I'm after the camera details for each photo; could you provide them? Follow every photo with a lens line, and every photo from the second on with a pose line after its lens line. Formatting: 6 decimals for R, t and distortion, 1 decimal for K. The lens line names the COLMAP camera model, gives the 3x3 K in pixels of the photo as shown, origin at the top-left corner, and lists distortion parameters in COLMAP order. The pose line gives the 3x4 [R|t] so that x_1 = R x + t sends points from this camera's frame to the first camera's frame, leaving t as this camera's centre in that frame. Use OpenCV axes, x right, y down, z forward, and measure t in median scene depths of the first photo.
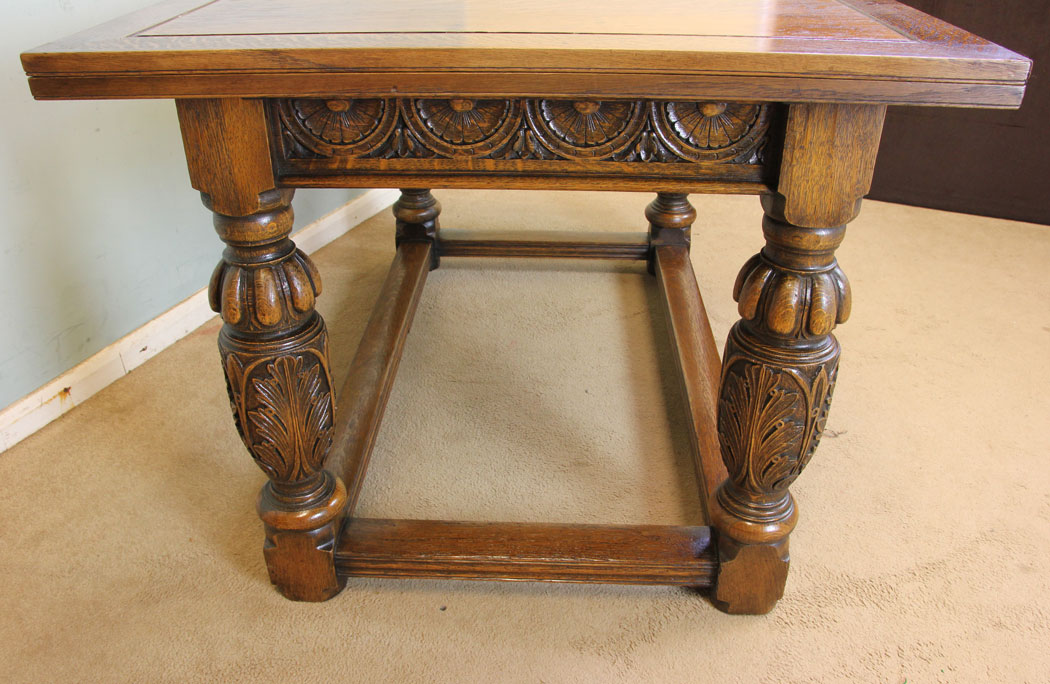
lens RADIAL K [[882.1, 0, 523.4], [0, 882.1, 388.4], [0, 0, 1]] dist [-0.117538, 0.030182]
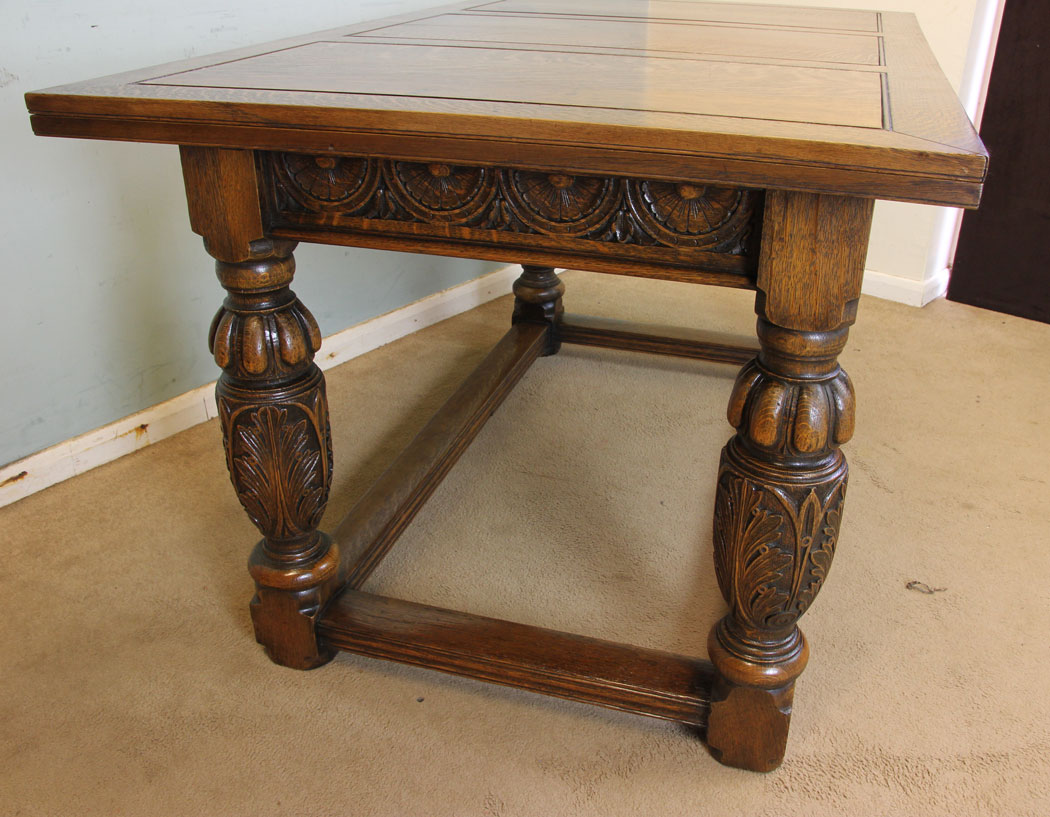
lens RADIAL K [[1001.0, 0, 568.1], [0, 1001.0, 435.0], [0, 0, 1]] dist [-0.111430, 0.000000]
pose [[0.970457, 0.125895, -0.205822, 0.270851], [-0.140559, 0.988361, -0.058189, 0.012078], [0.196101, 0.085400, 0.976858, -0.031970]]
